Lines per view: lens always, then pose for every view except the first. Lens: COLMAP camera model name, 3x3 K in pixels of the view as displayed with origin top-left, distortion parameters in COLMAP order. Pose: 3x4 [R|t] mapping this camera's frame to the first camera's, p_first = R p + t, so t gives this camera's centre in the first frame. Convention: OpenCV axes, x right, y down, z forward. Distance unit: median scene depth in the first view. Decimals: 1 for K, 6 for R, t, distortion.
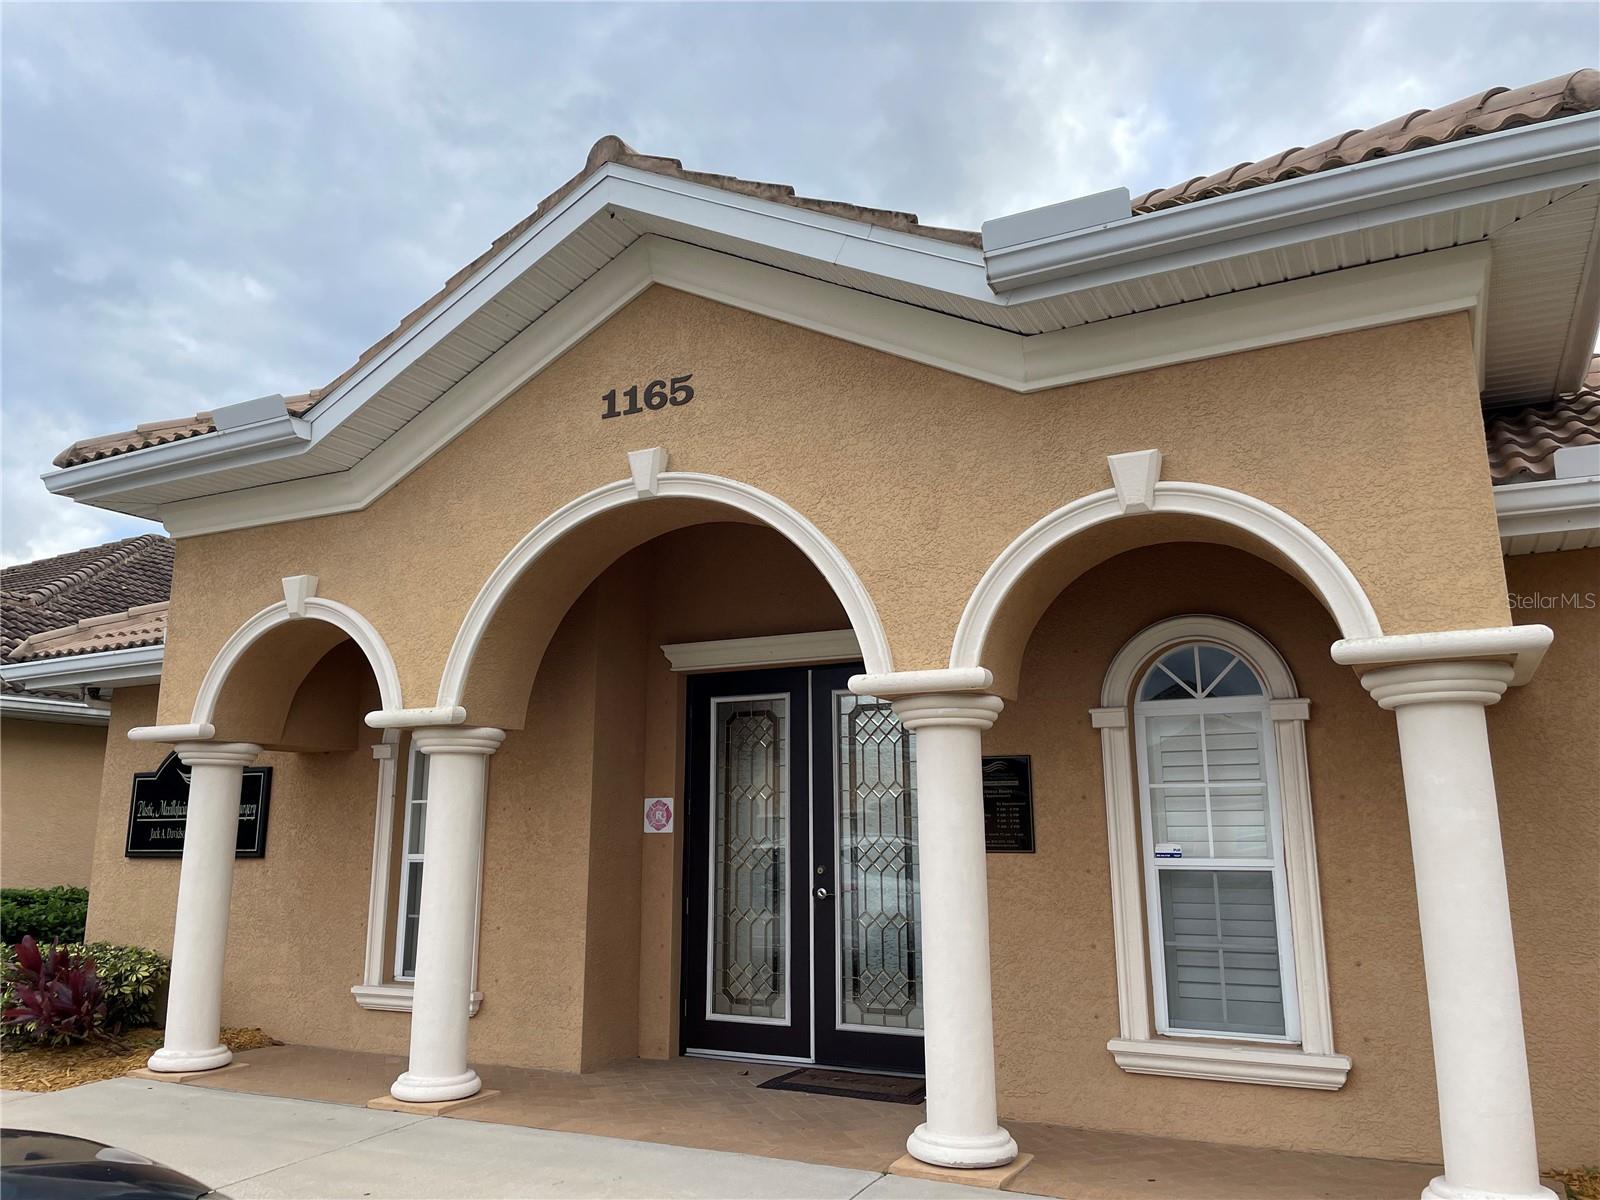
lens RADIAL K [[1202.9, 0, 793.6], [0, 1202.9, 600.5], [0, 0, 1]] dist [0.087886, -0.089770]
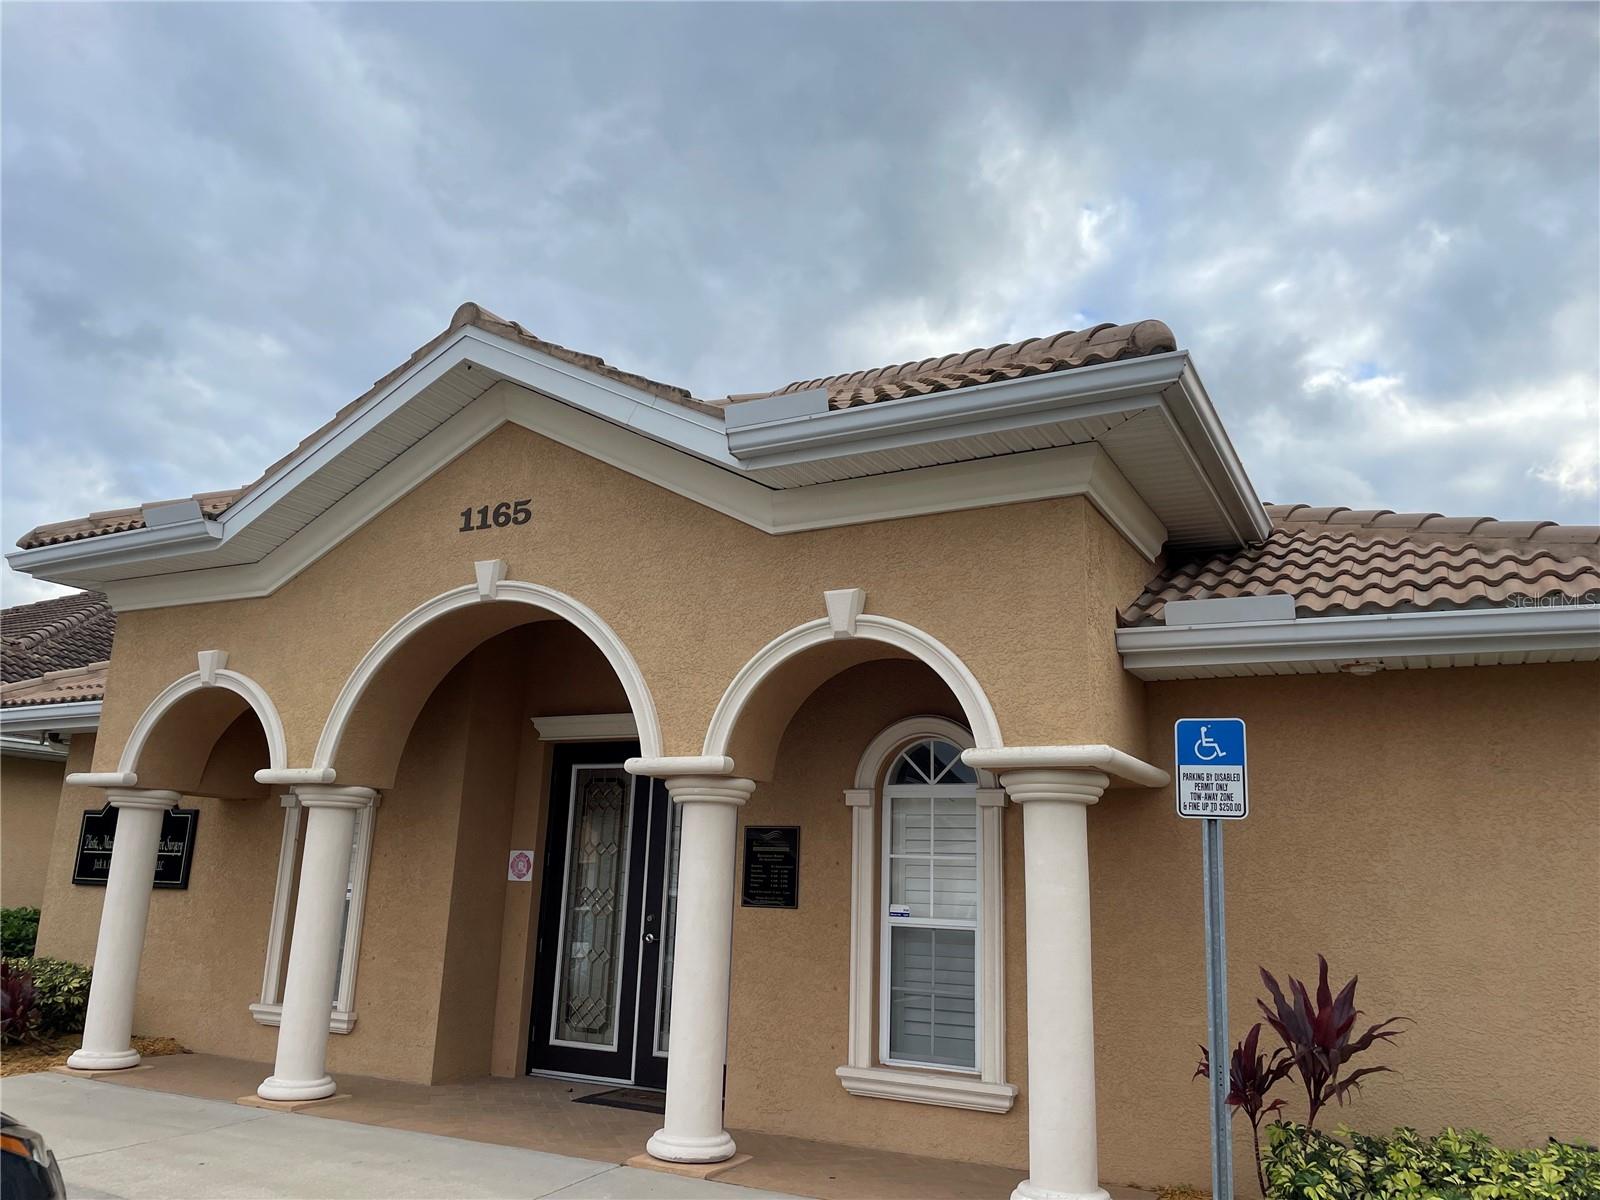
lens RADIAL K [[1202.9, 0, 799.8], [0, 1202.9, 622.3], [0, 0, 1]] dist [0.087886, -0.089770]
pose [[0.999195, 0.035918, -0.017878, 0.199422], [-0.036314, 0.999090, -0.022382, -0.045340], [0.017058, 0.023013, 0.999590, -0.188765]]
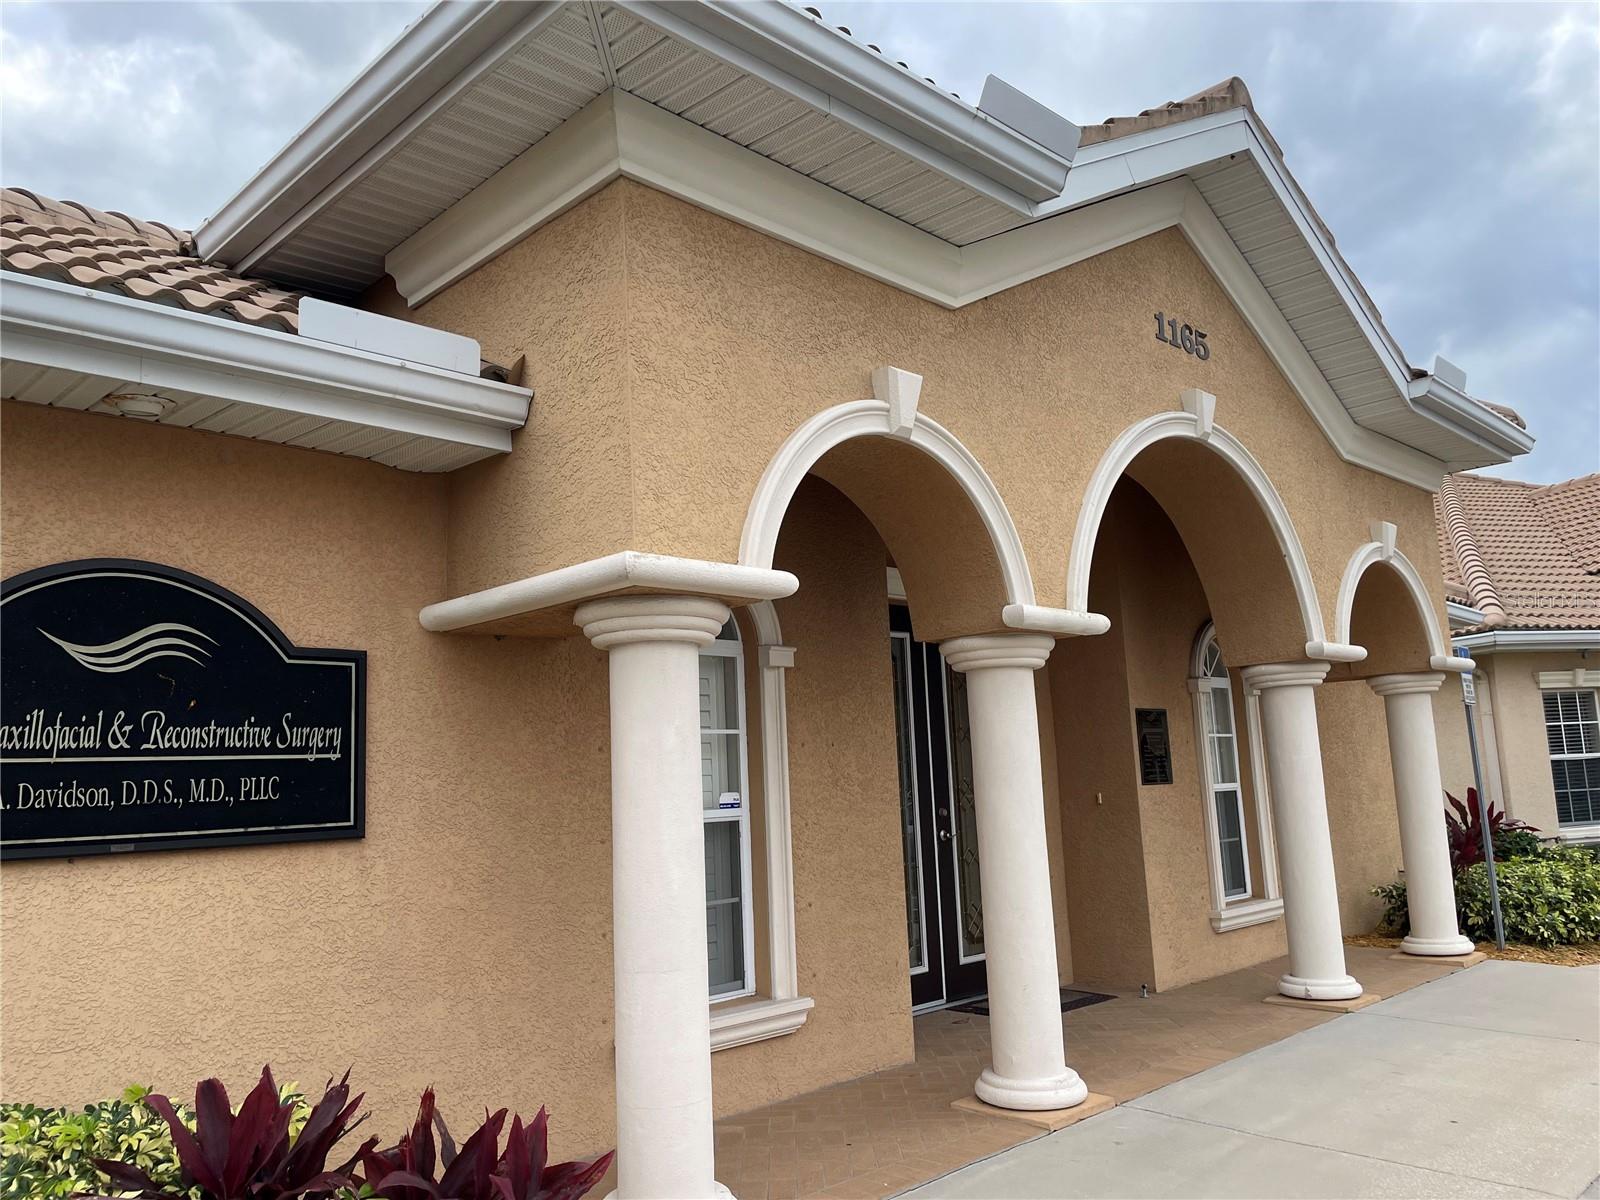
lens RADIAL K [[1202.9, 0, 812.7], [0, 1202.9, 615.4], [0, 0, 1]] dist [0.087886, -0.089770]
pose [[0.303717, 0.122706, 0.944828, -1.102375], [-0.145591, 0.986003, -0.081253, 0.180601], [-0.941573, -0.112880, 0.317330, 0.909206]]
